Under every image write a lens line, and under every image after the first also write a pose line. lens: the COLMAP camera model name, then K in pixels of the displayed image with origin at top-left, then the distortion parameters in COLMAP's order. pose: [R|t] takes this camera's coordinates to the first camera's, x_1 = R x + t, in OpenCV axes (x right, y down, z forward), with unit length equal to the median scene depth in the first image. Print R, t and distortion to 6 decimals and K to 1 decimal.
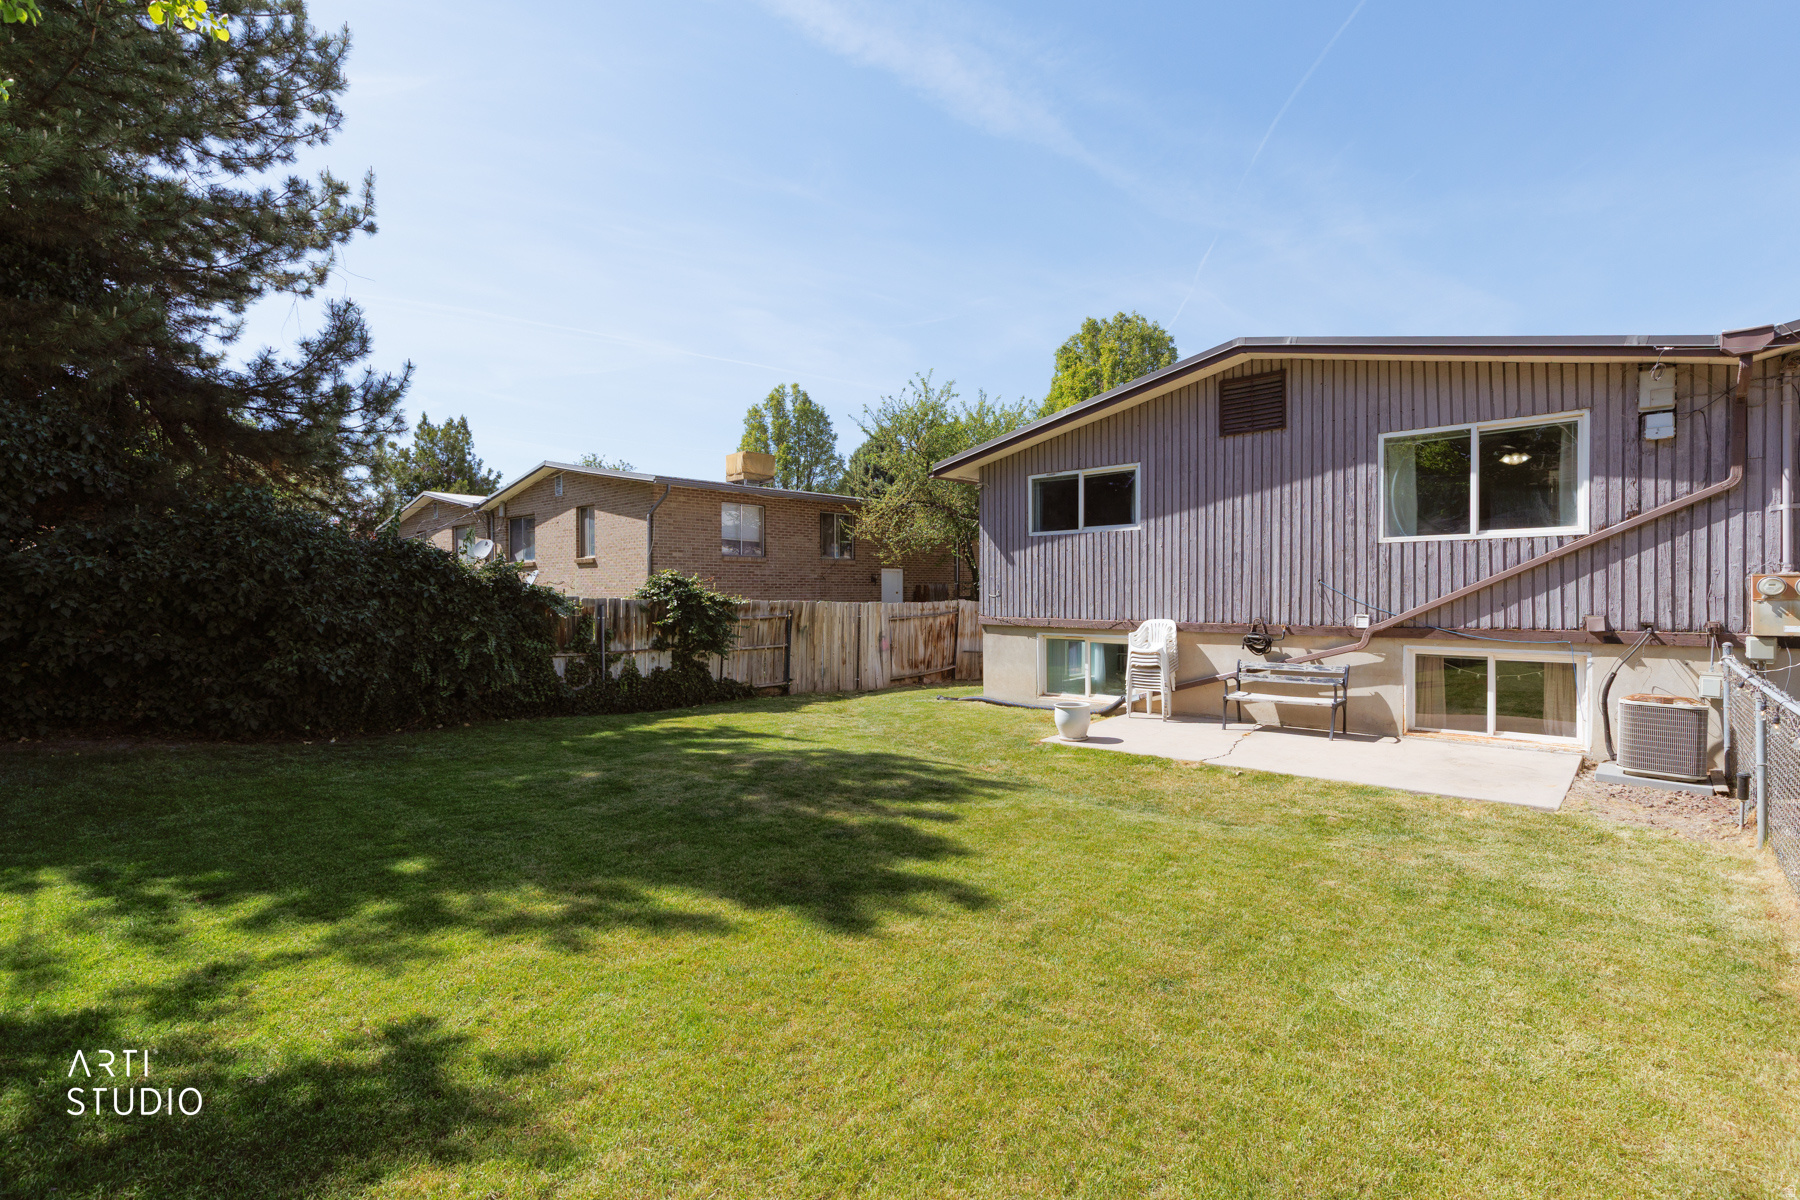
lens RADIAL K [[796.8, 0, 900.0], [0, 796.8, 600.0], [0, 0, 1]] dist [0.008411, -0.000167]
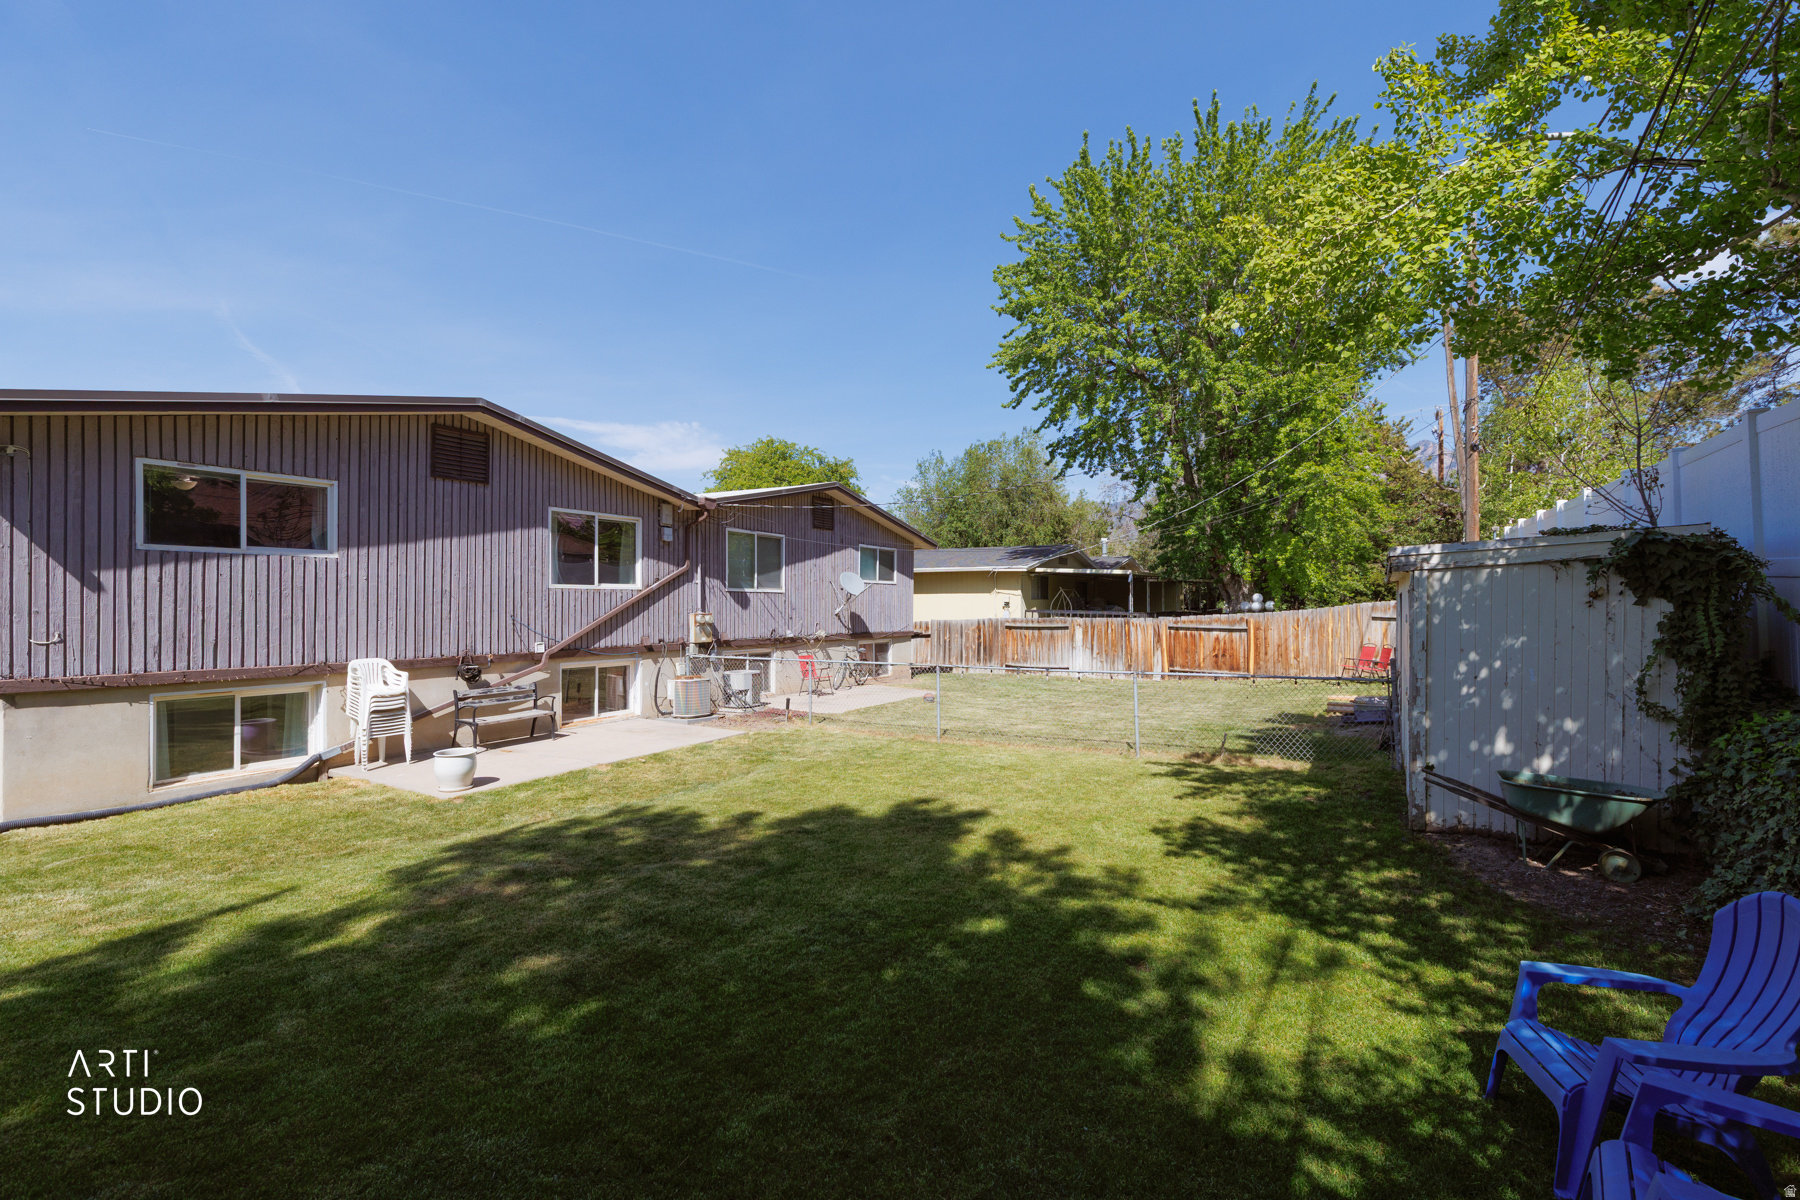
lens RADIAL K [[796.8, 0, 900.0], [0, 796.8, 600.0], [0, 0, 1]] dist [0.008411, -0.000167]
pose [[-0.185737, 0.013342, 0.982509, -0.785569], [0.014717, 0.999833, -0.010795, -0.027708], [-0.982489, 0.012455, -0.185902, 0.647981]]
